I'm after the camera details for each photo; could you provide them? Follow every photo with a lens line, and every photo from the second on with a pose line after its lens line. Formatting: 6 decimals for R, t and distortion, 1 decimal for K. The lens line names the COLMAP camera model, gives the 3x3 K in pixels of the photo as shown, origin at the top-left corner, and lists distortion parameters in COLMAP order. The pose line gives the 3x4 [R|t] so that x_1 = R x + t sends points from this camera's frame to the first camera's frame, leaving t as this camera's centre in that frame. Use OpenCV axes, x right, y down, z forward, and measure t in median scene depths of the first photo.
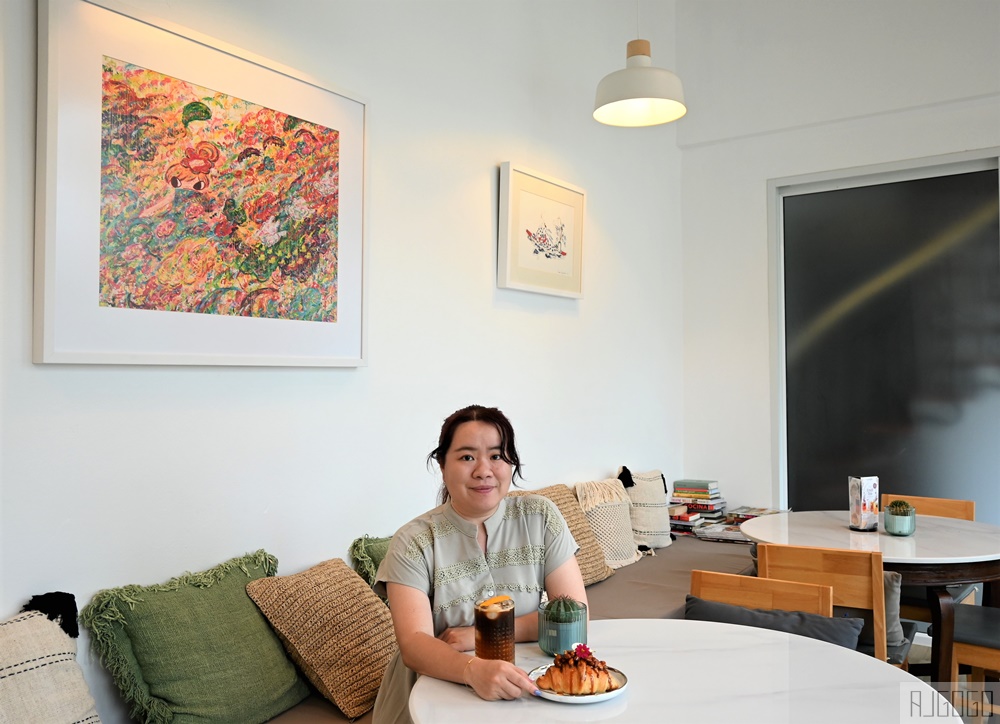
lens RADIAL K [[899.0, 0, 501.3], [0, 899.0, 361.3], [0, 0, 1]] dist [-0.009030, 0.018691]
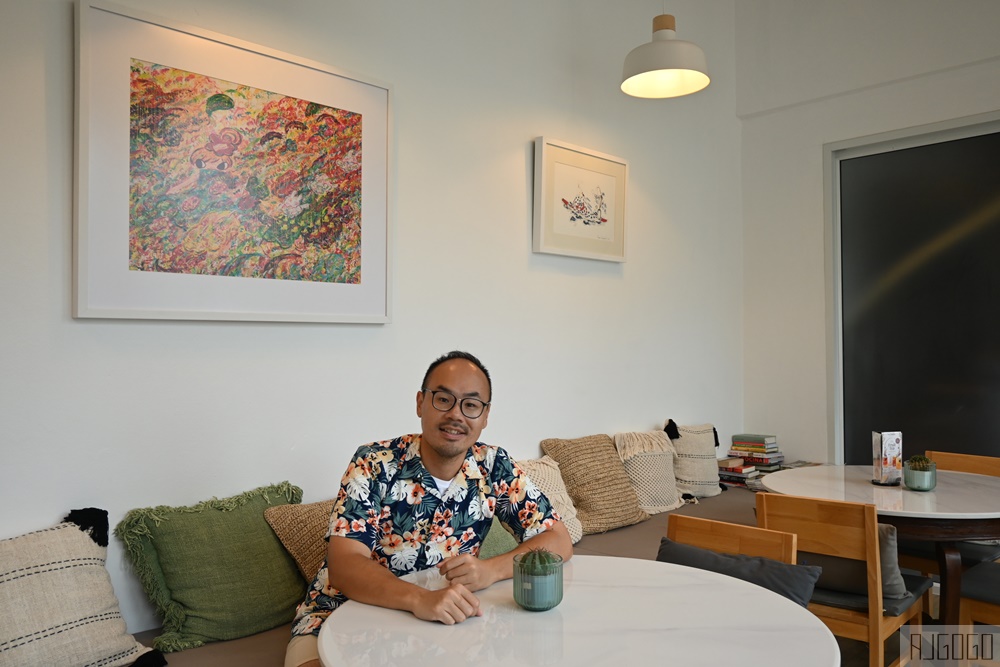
lens RADIAL K [[809.5, 0, 500.0], [0, 809.5, 336.0], [0, 0, 1]] dist [-0.005575, -0.004326]
pose [[0.982055, -0.002047, -0.188583, 0.193130], [0.003651, 0.999960, 0.008160, 0.015449], [0.188559, -0.008702, 0.982023, 0.034487]]
